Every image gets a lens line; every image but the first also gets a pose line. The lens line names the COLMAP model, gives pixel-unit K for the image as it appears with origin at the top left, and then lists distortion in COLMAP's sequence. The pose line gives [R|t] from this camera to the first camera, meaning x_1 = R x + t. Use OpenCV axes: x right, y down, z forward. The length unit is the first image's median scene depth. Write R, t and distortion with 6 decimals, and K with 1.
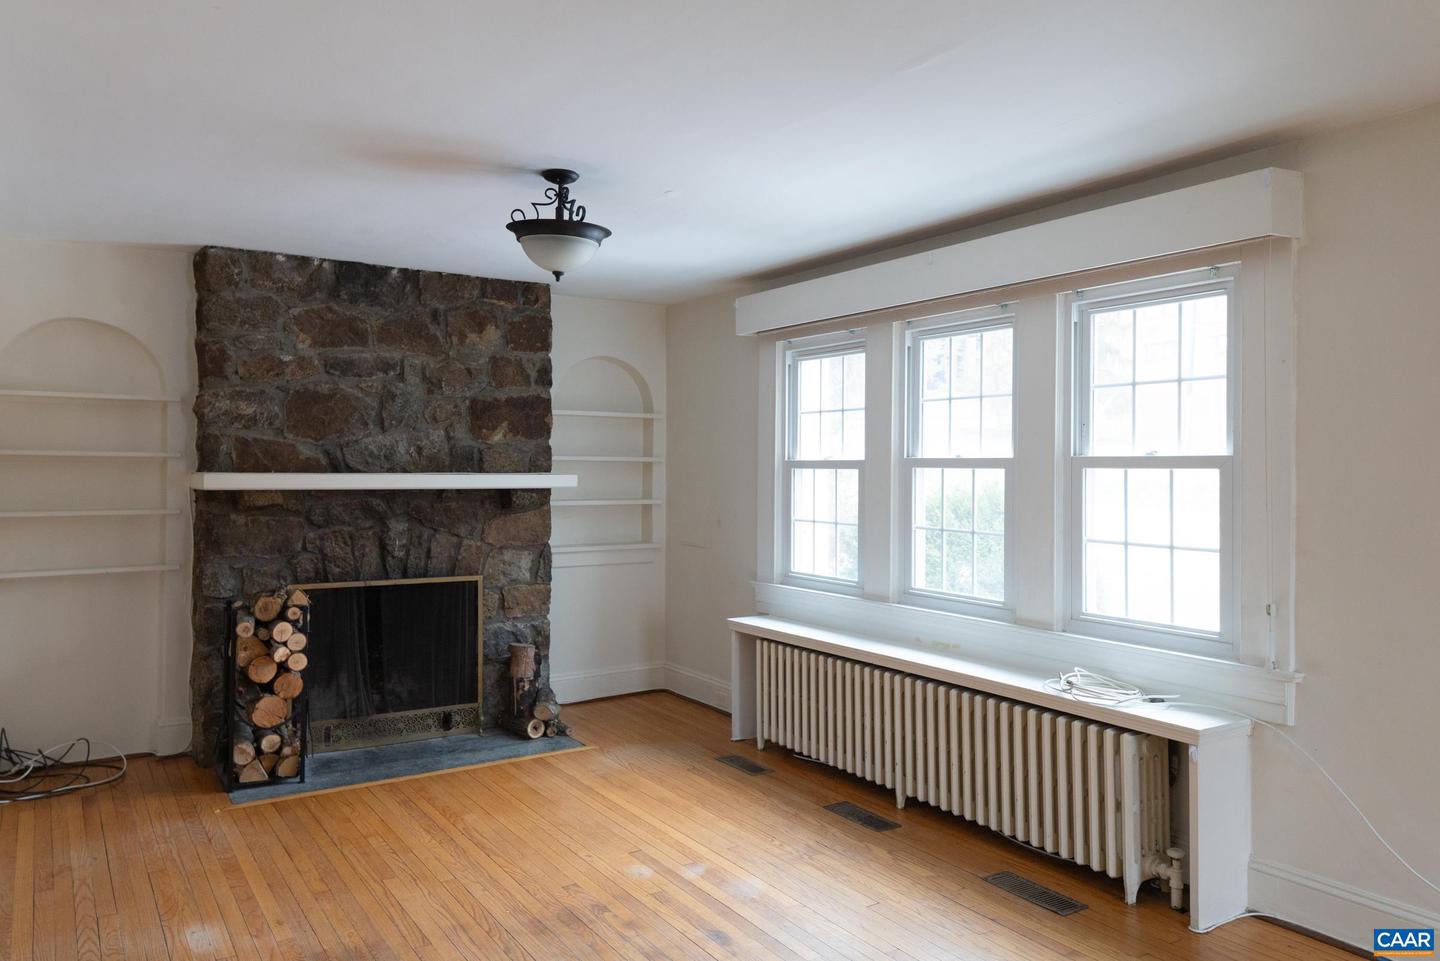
lens RADIAL K [[997.8, 0, 698.9], [0, 997.8, 460.6], [0, 0, 1]] dist [0.106161, -0.132614]
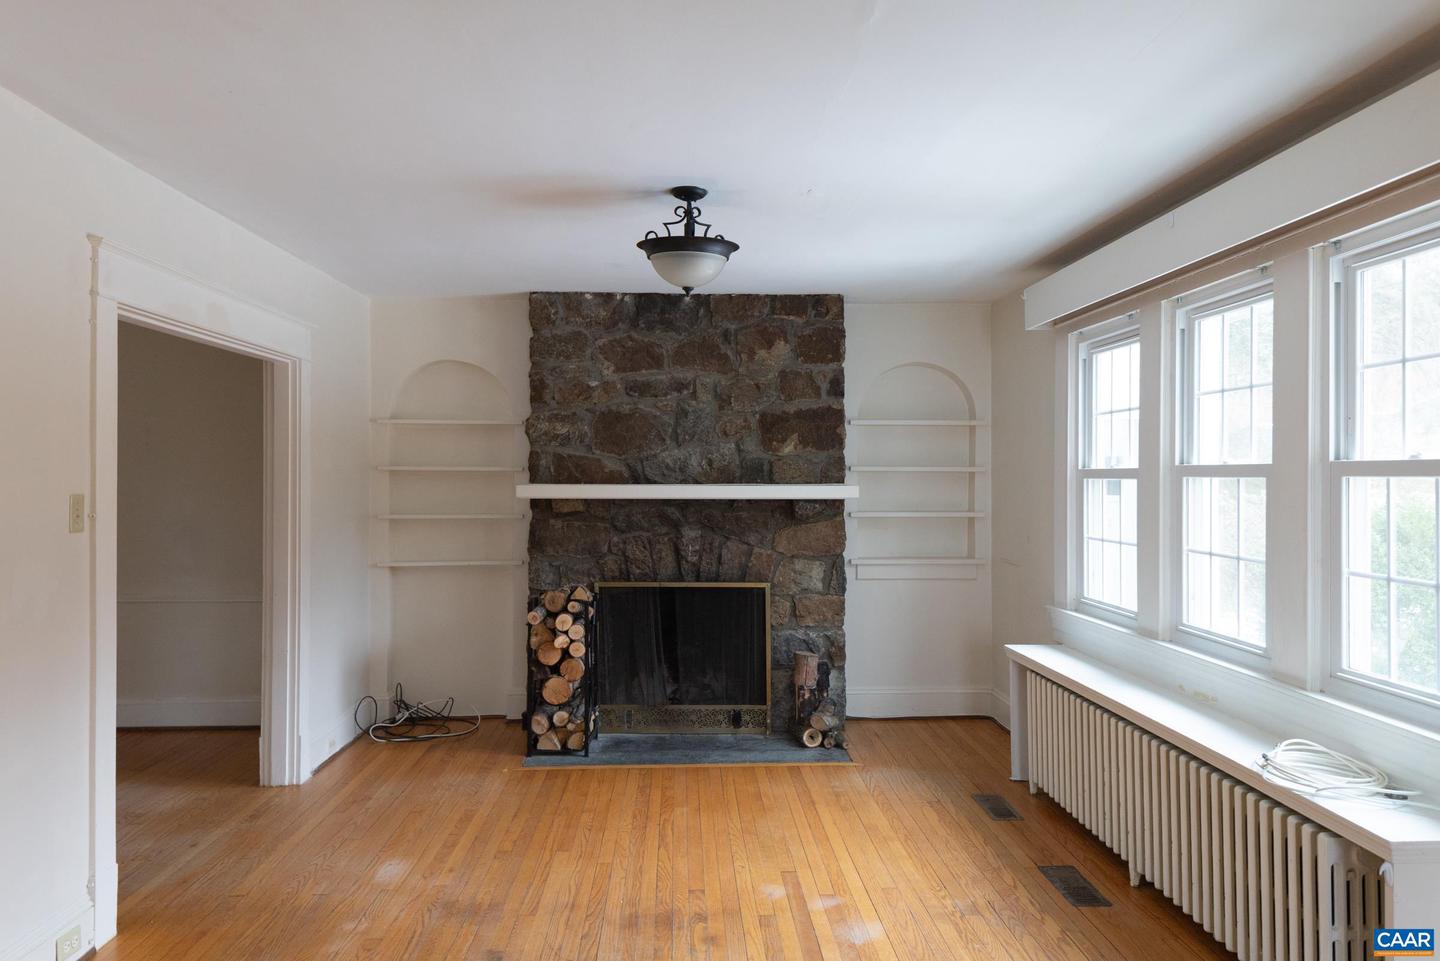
lens RADIAL K [[992.4, 0, 742.7], [0, 992.4, 473.5], [0, 0, 1]] dist [0.092776, -0.101739]
pose [[0.871479, -0.006510, -0.490390, 0.281799], [0.007599, 0.999971, 0.000231, 0.001157], [0.490374, -0.003928, 0.871503, 0.100334]]
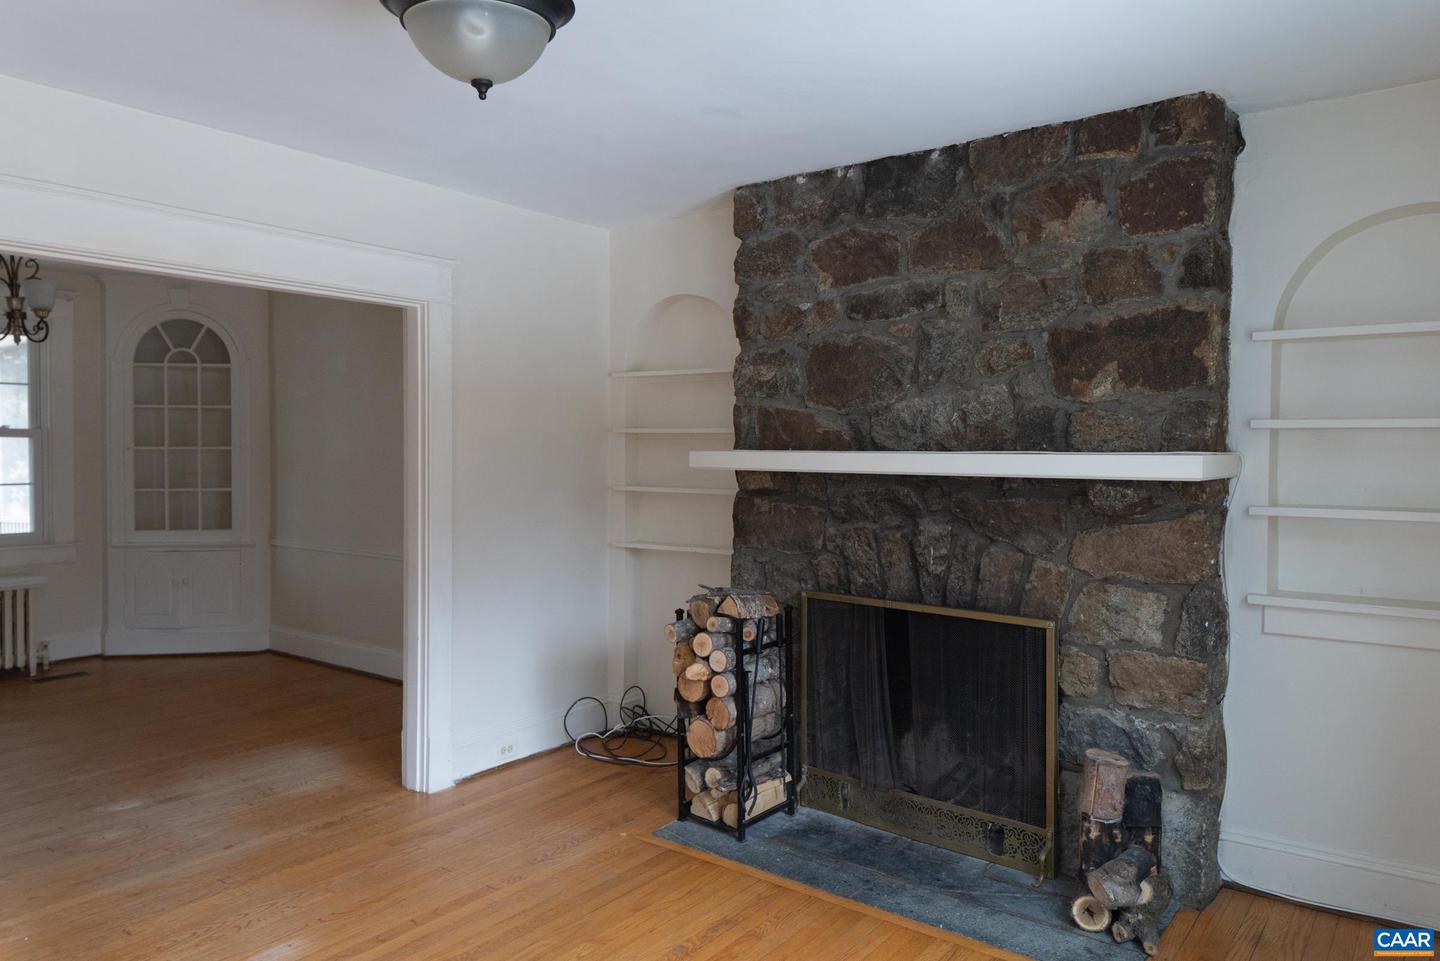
lens RADIAL K [[995.9, 0, 724.6], [0, 995.9, 472.1], [0, 0, 1]] dist [0.095375, -0.099344]
pose [[0.341511, 0.020243, -0.939660, 0.302661], [0.005304, 0.999711, 0.023464, 0.010101], [0.939863, -0.012997, 0.341305, 0.652376]]
